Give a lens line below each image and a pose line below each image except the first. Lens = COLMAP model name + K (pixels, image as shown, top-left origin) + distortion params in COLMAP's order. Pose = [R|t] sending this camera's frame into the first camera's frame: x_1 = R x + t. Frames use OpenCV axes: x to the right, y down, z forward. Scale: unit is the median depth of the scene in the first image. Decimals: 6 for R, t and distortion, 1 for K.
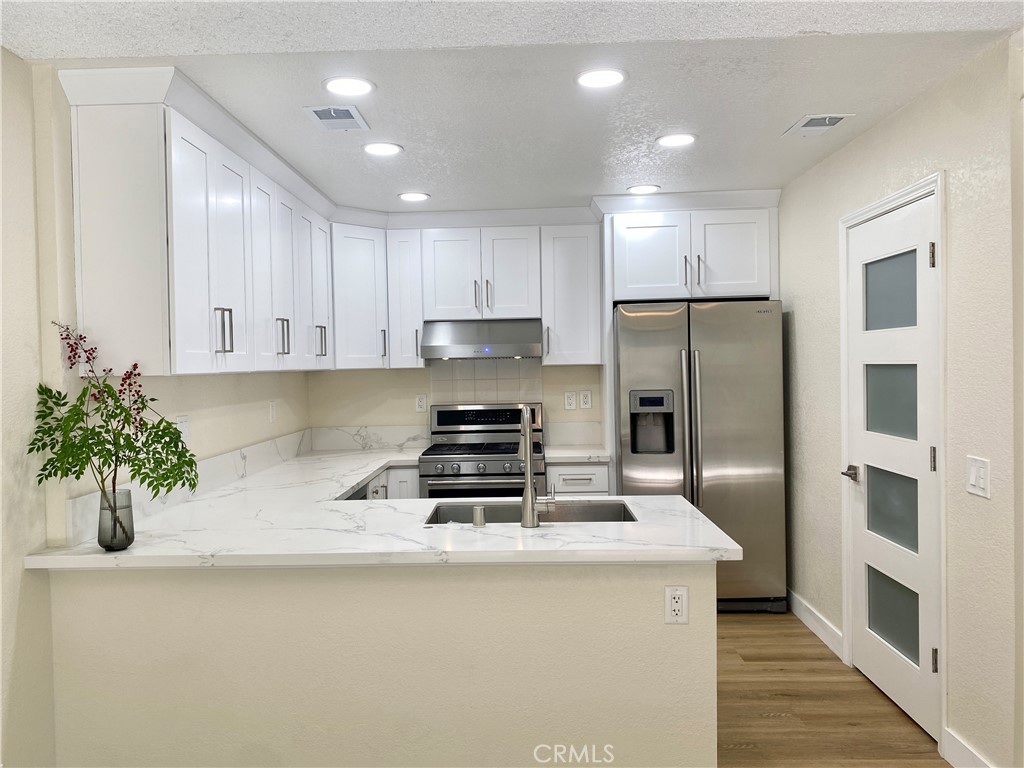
lens RADIAL K [[780.3, 0, 505.3], [0, 780.3, 382.8], [0, 0, 1]] dist [0.060731, -0.089604]
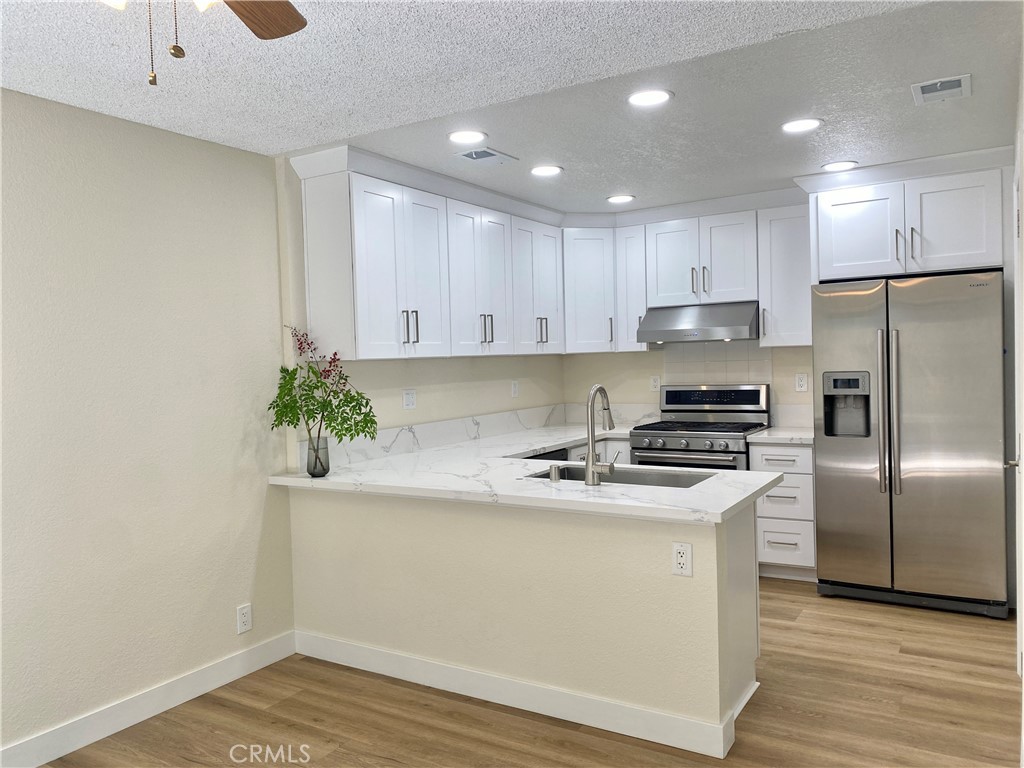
lens RADIAL K [[780.3, 0, 505.3], [0, 780.3, 382.8], [0, 0, 1]] dist [0.060731, -0.089604]
pose [[0.864822, 0.010106, -0.501978, 0.317676], [0.001531, 0.999740, 0.022764, 0.000110], [0.502077, -0.020455, 0.864581, -0.061376]]
